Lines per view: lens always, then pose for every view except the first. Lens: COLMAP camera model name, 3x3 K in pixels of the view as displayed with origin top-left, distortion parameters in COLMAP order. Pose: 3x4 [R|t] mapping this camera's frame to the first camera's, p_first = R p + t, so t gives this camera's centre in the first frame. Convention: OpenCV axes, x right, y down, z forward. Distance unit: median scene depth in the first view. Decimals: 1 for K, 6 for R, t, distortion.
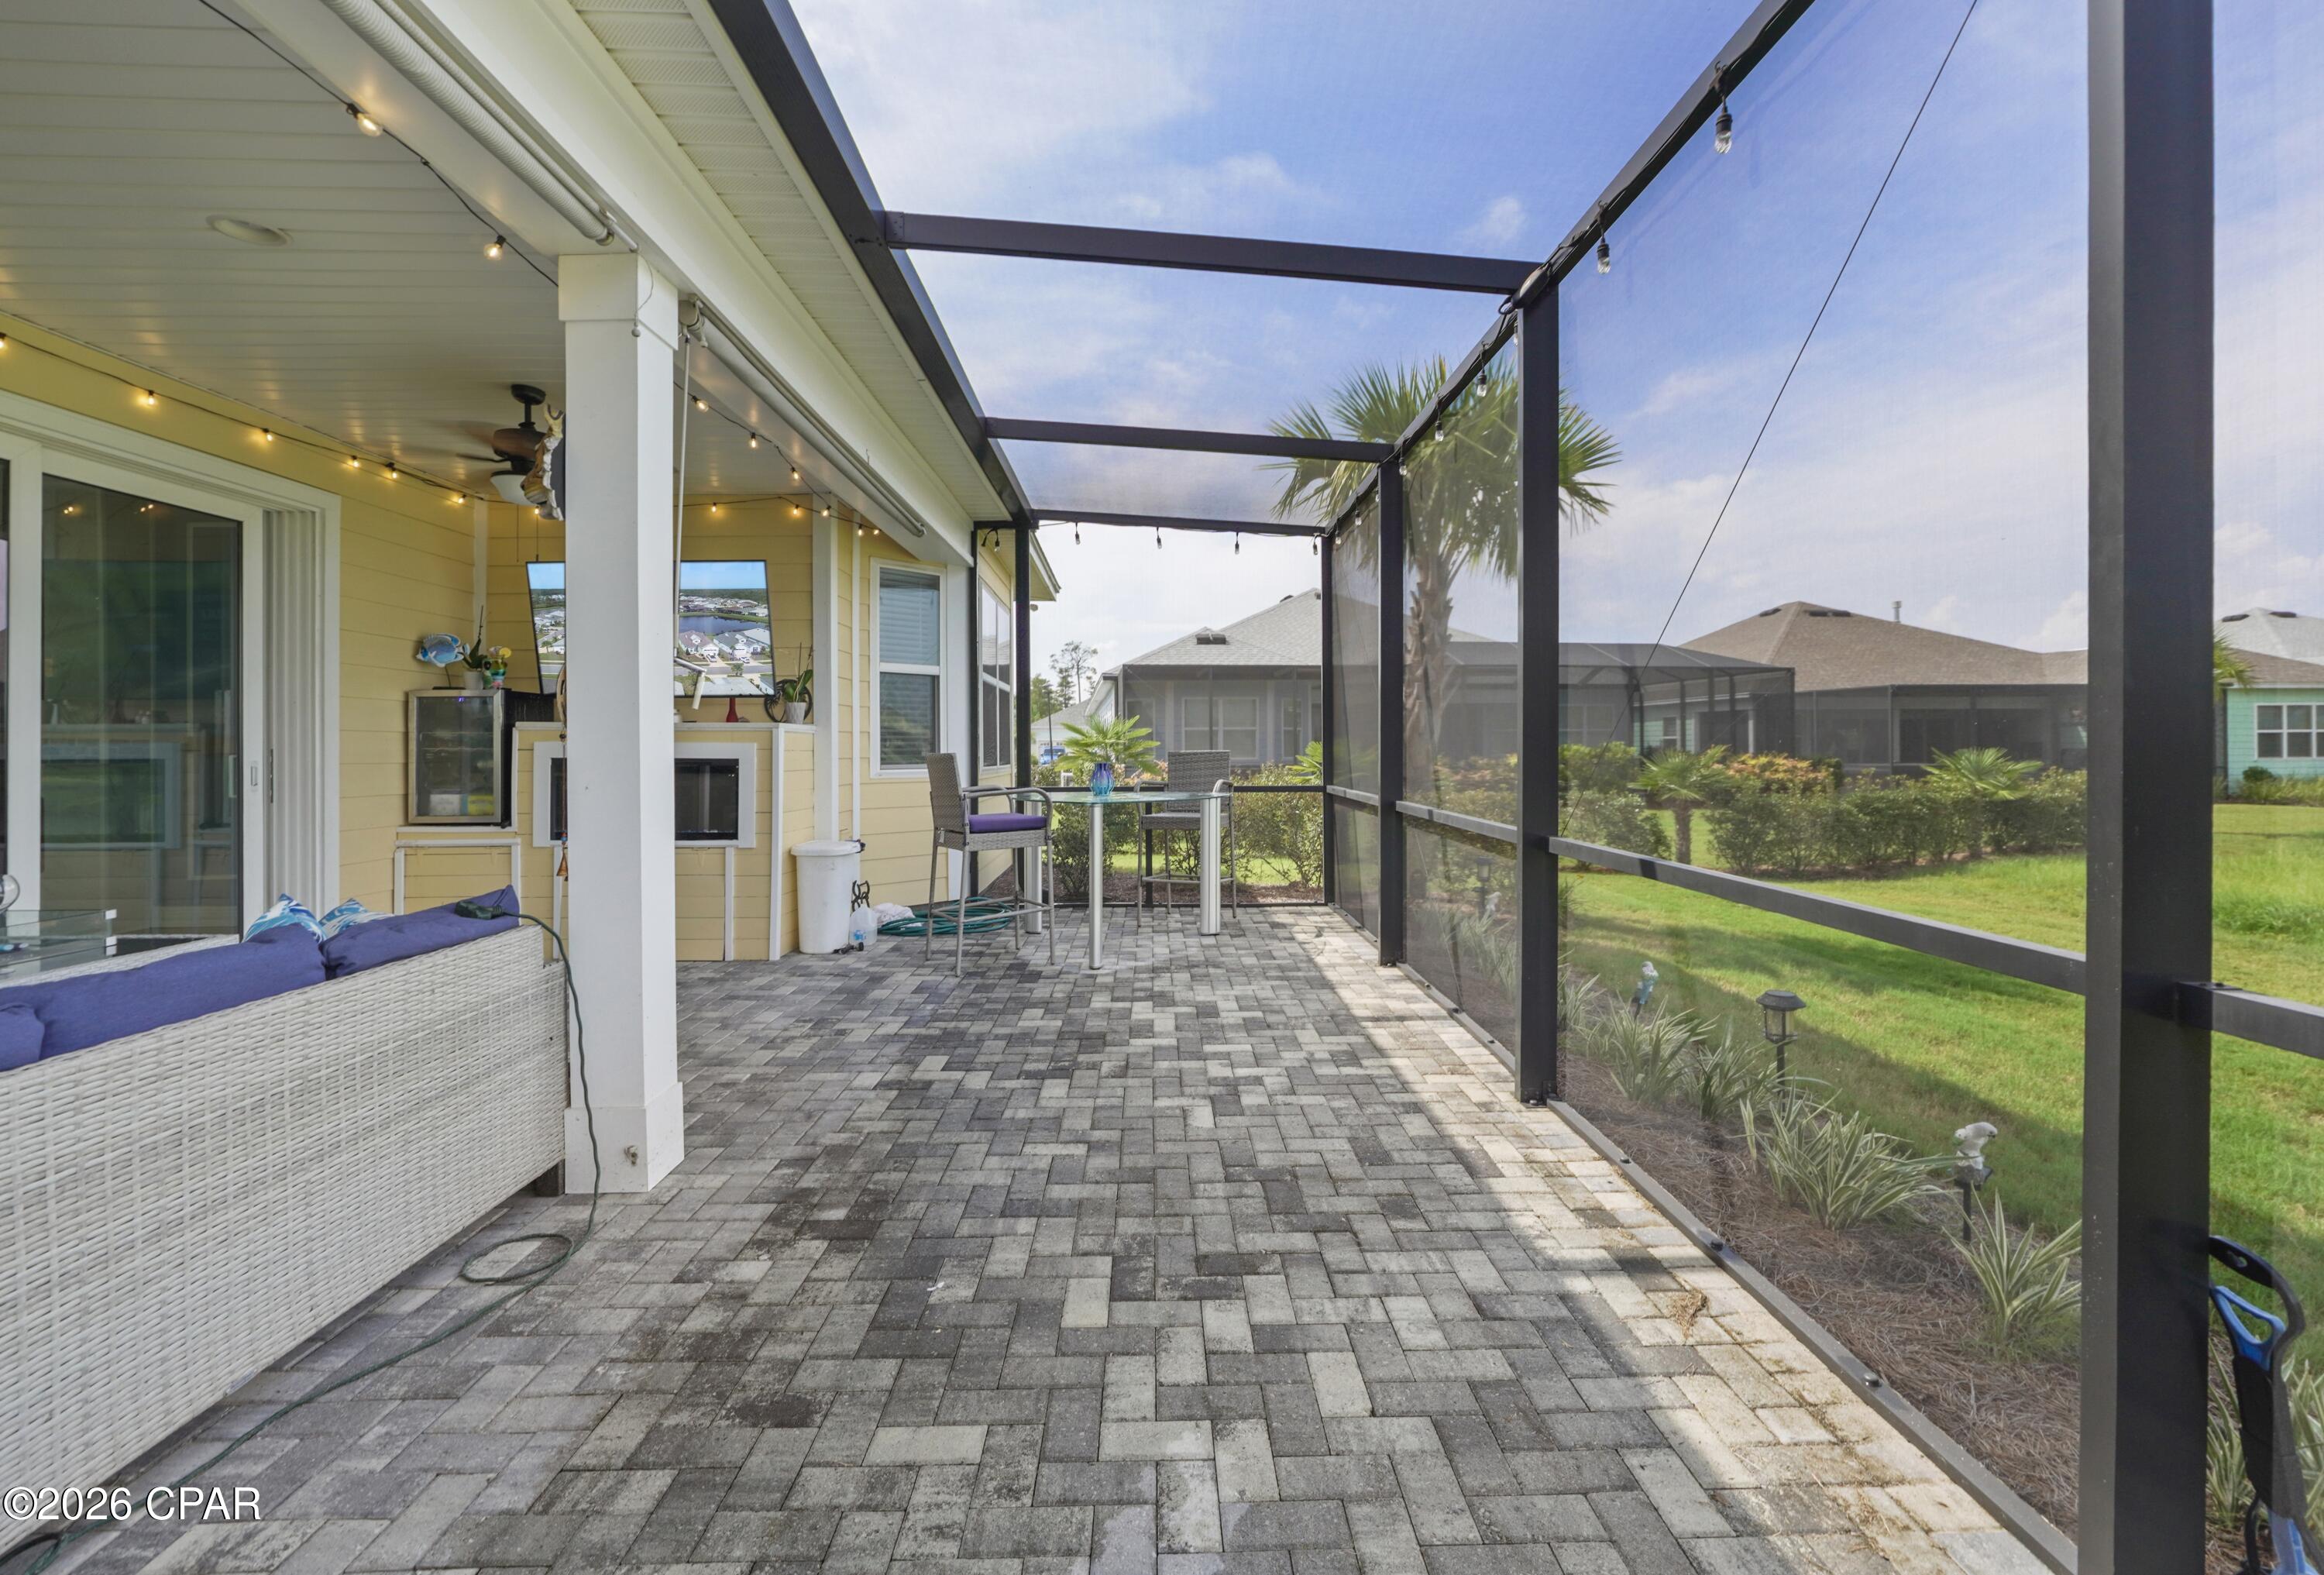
lens RADIAL K [[1003.4, 0, 1191.7], [0, 1003.4, 745.2], [0, 0, 1]] dist [-0.014984, 0.000424]
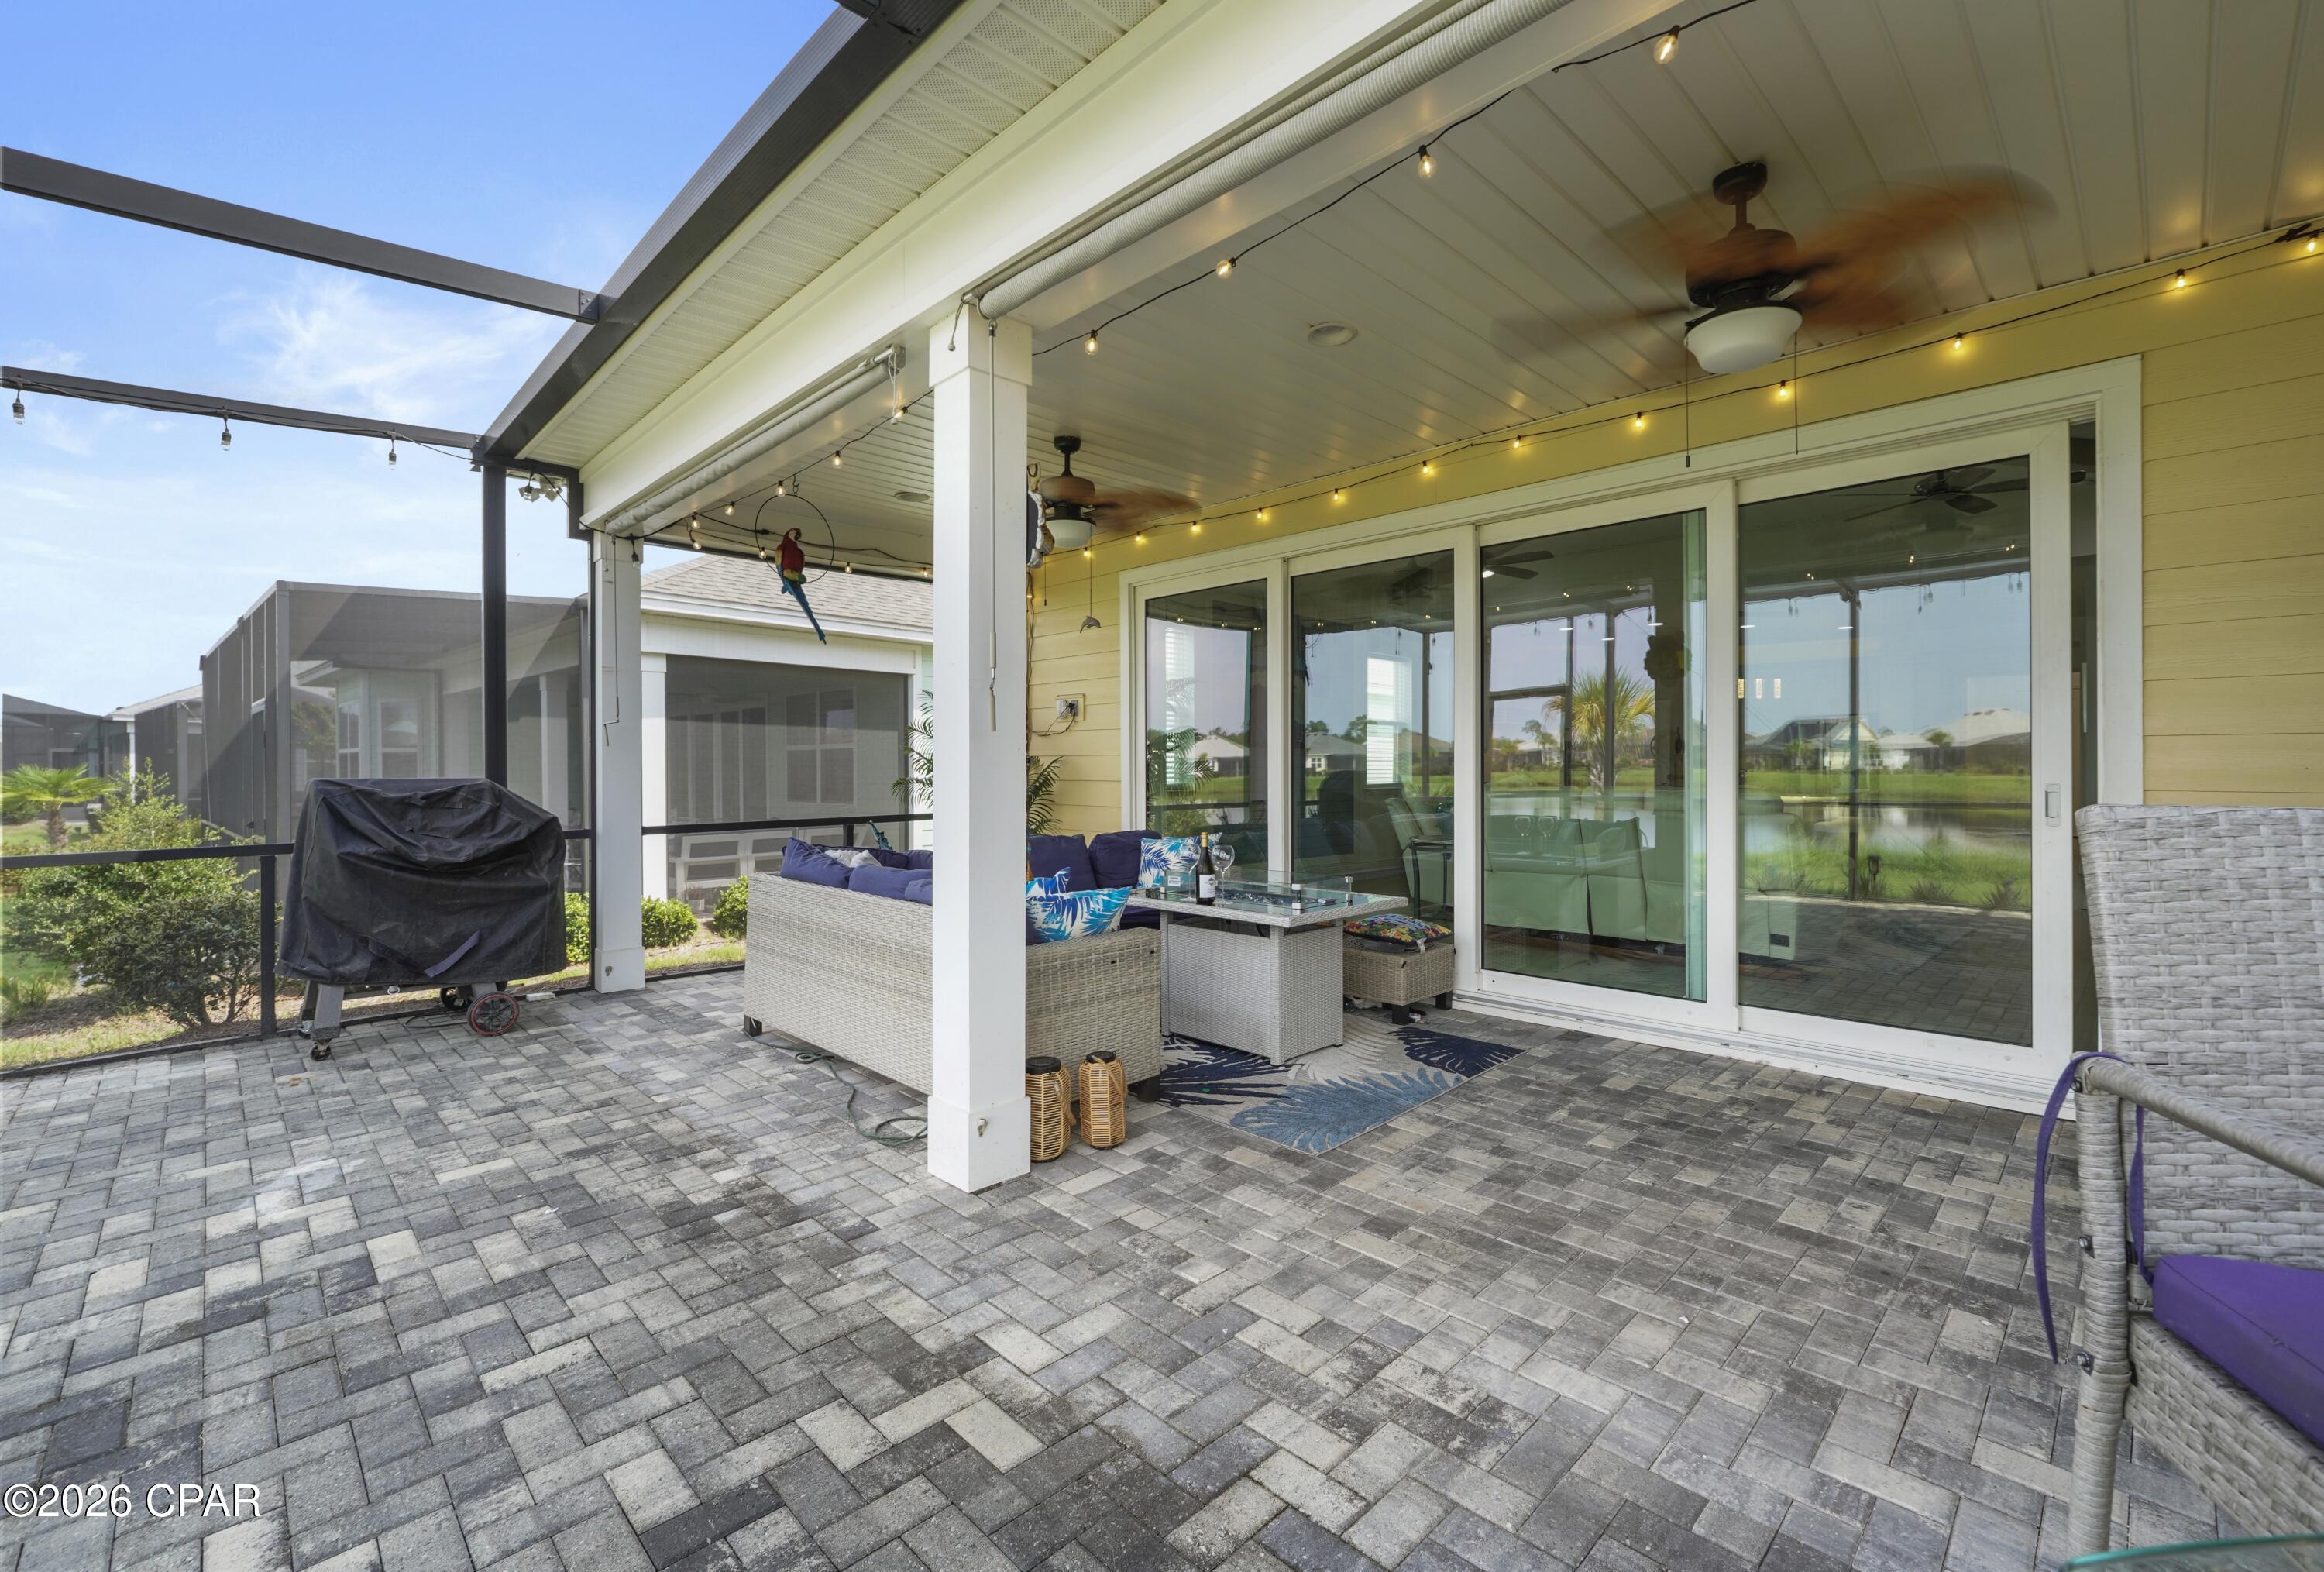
lens RADIAL K [[993.9, 0, 1172.4], [0, 993.9, 769.7], [0, 0, 1]] dist [-0.019389, 0.006378]
pose [[-0.742786, 0.006036, -0.669502, -0.011544], [0.008187, 0.999966, -0.000068, 0.002597], [0.669479, -0.005532, -0.742811, 1.778633]]
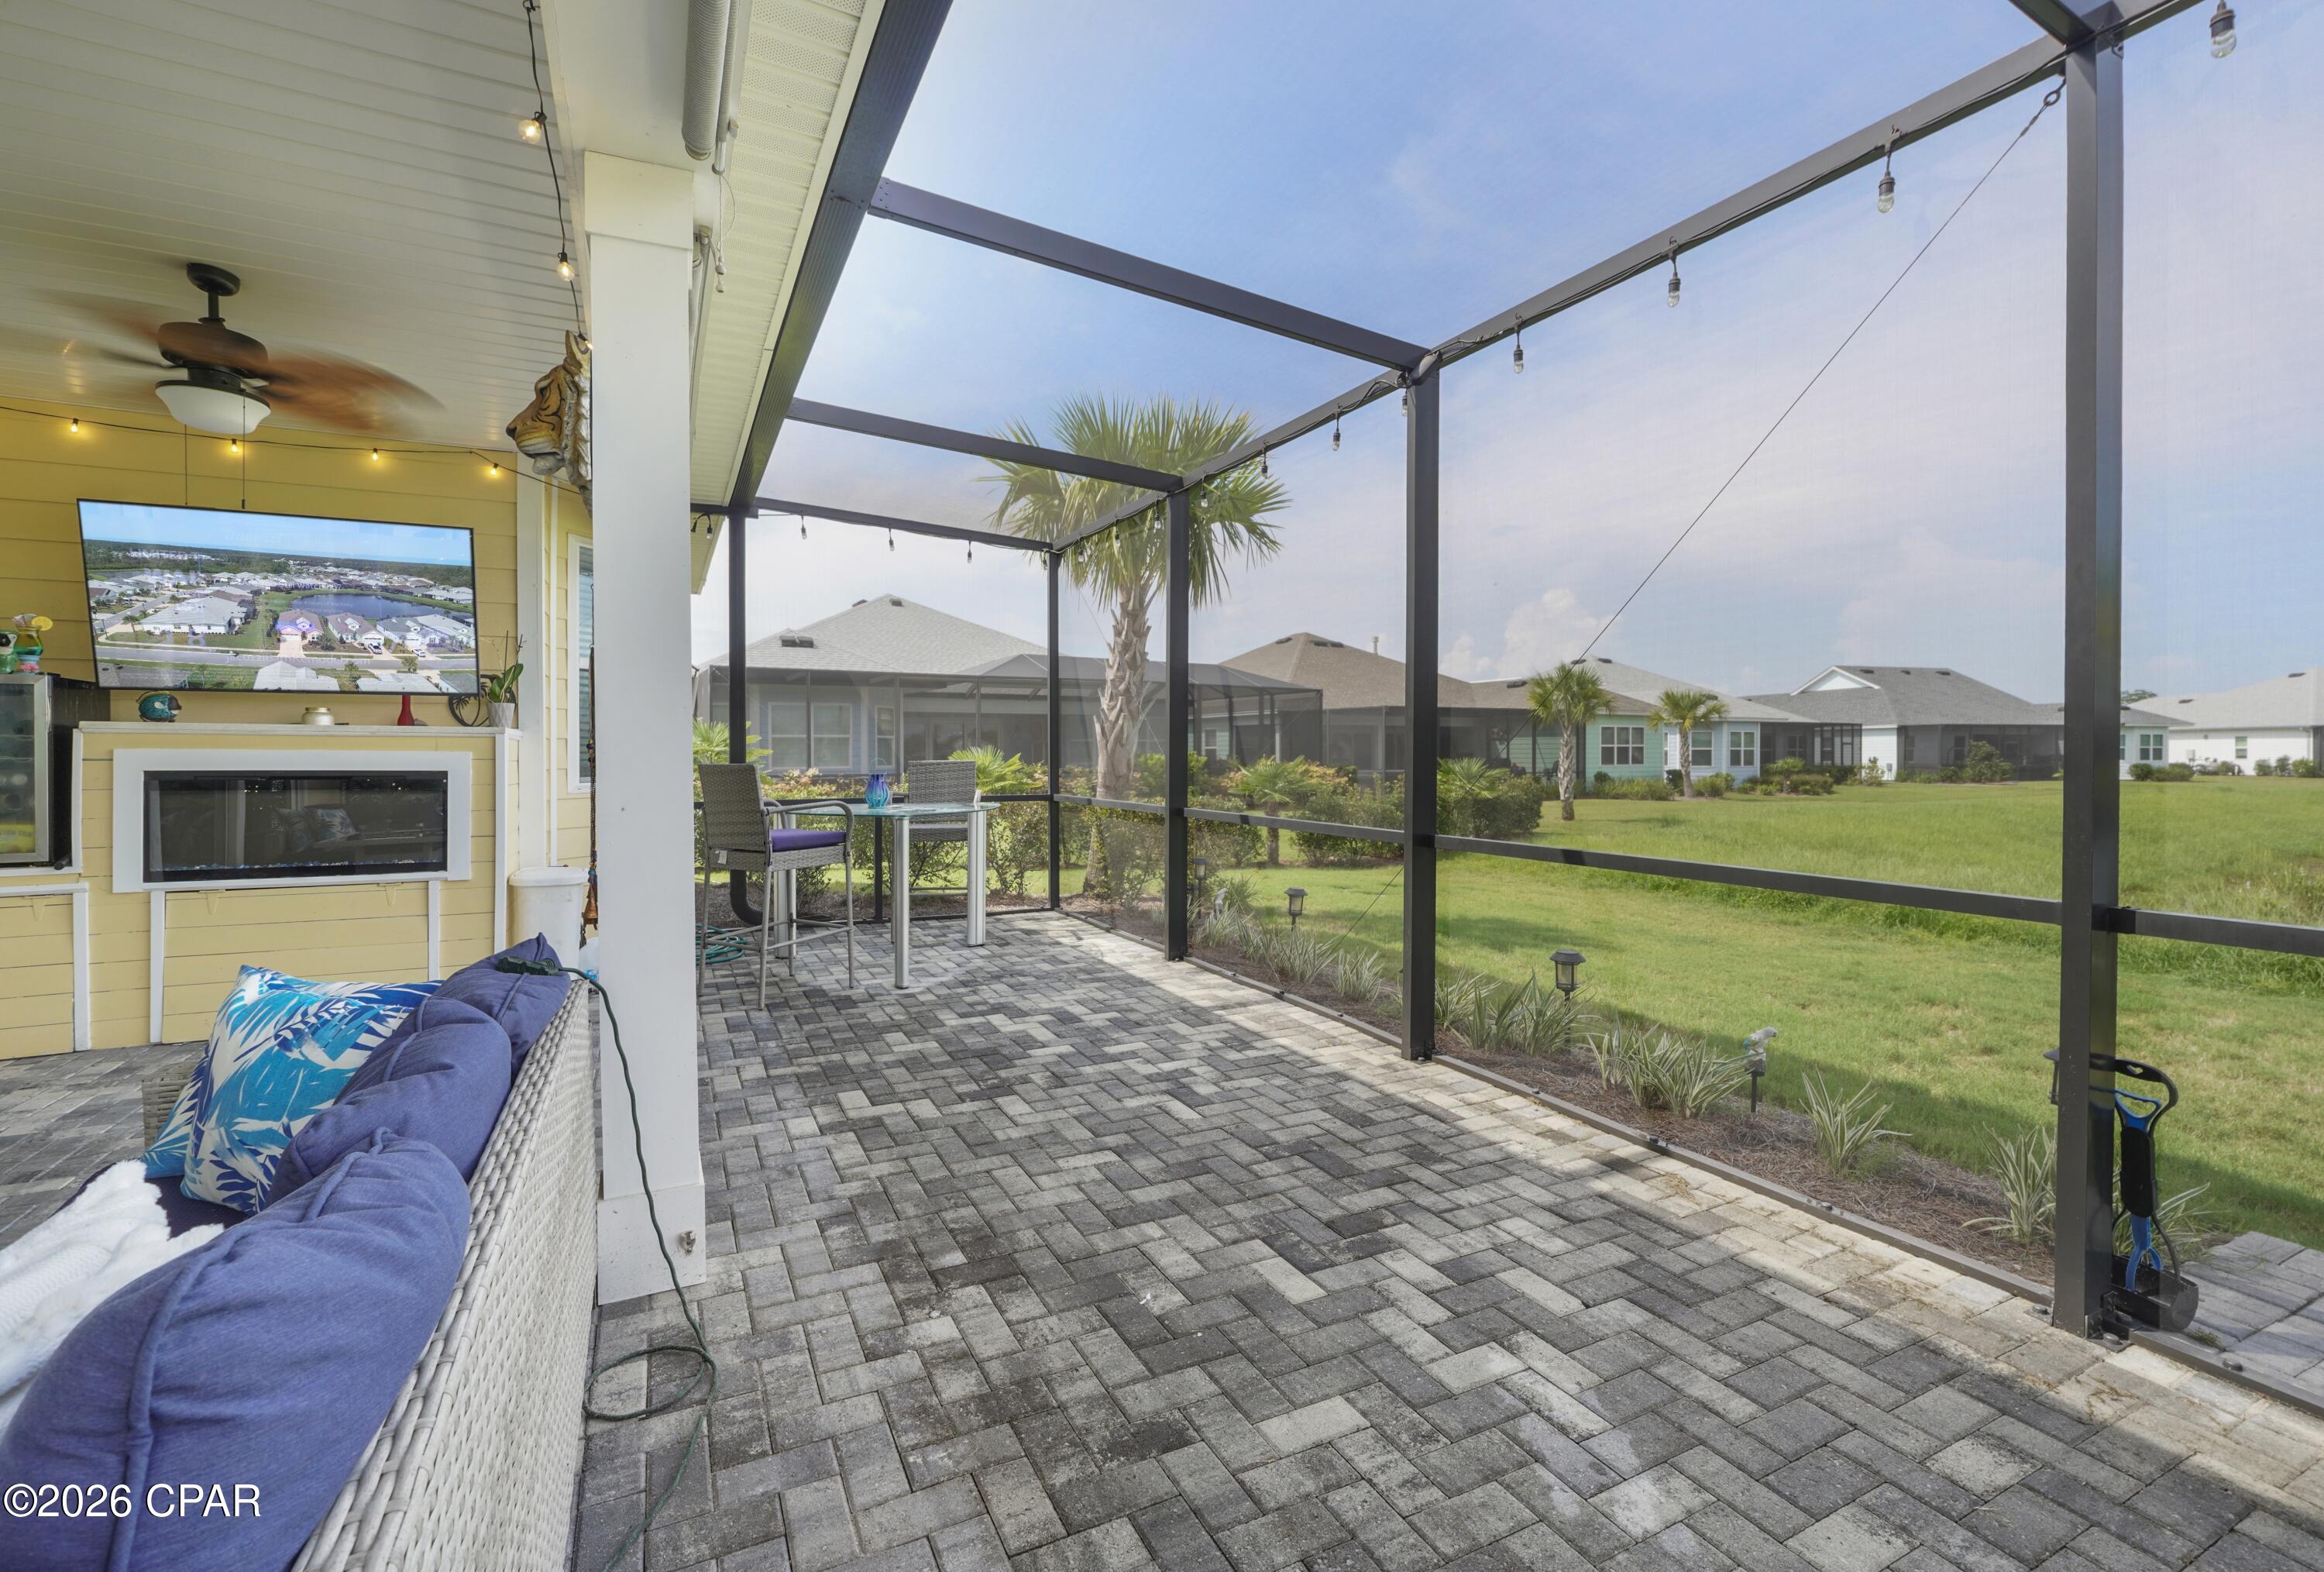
lens RADIAL K [[993.9, 0, 1146.7], [0, 993.9, 759.0], [0, 0, 1]] dist [-0.021662, 0.007905]
pose [[0.913789, 0.000551, 0.406188, -0.483400], [-0.002785, 0.999984, 0.004908, -0.002954], [-0.406179, -0.005616, 0.913776, 0.070556]]
